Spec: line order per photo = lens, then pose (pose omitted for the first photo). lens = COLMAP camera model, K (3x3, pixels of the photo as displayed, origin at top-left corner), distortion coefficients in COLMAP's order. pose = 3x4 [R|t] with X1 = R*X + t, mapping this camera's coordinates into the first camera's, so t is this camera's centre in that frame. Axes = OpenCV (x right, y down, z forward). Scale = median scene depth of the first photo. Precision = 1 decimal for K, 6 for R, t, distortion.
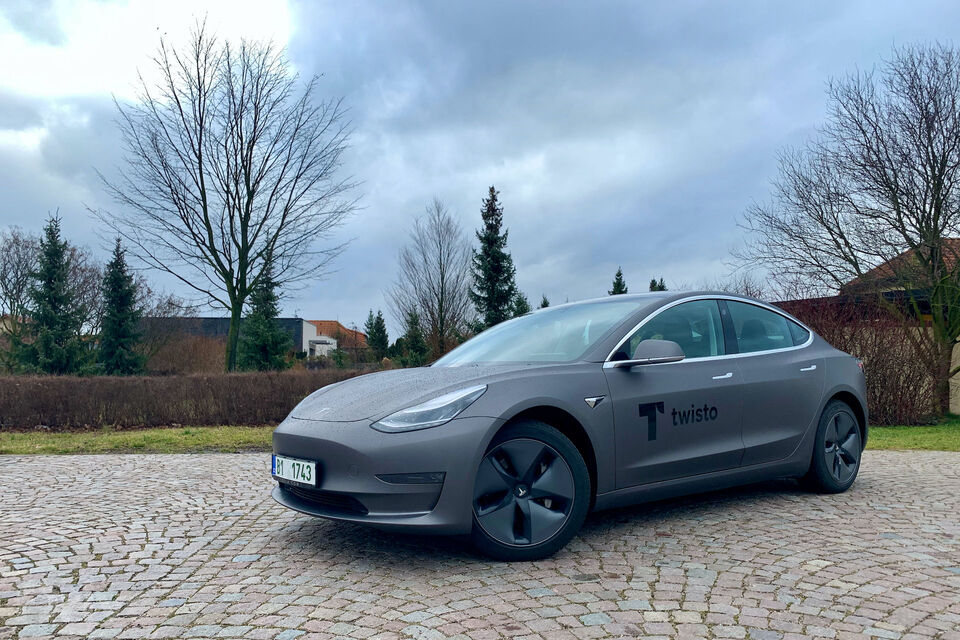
lens RADIAL K [[705.1, 0, 483.6], [0, 705.1, 318.9], [0, 0, 1]] dist [0.002914, 0.005959]
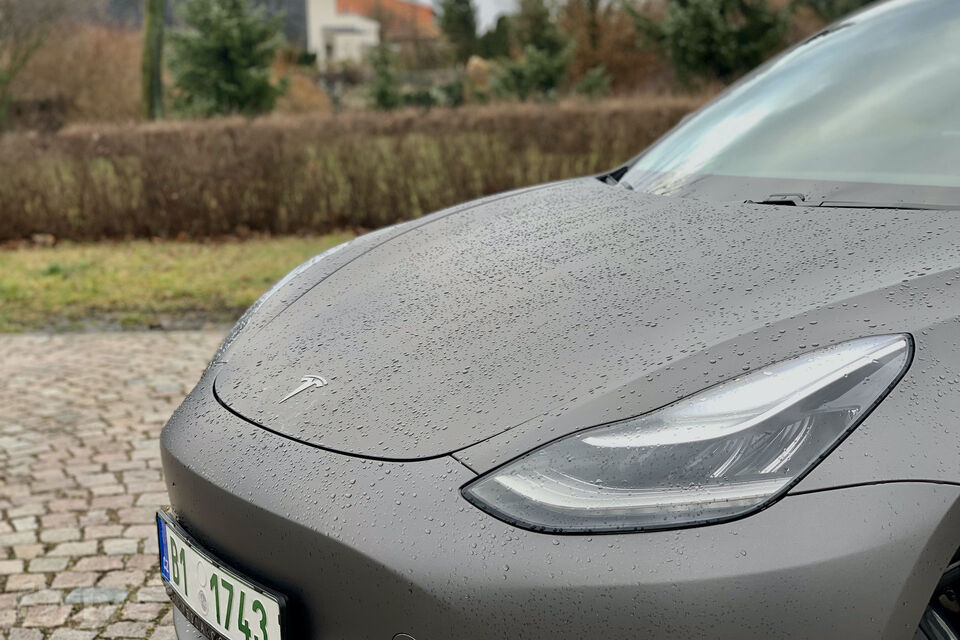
lens RADIAL K [[1411.3, 0, 479.5], [0, 1411.3, 319.2], [0, 0, 1]] dist [0.031997, 0.000000]
pose [[0.990546, -0.000151, -0.137181, -0.020230], [0.032803, 0.971251, 0.235787, -0.010161], [0.133202, -0.238058, 0.962074, 0.123837]]
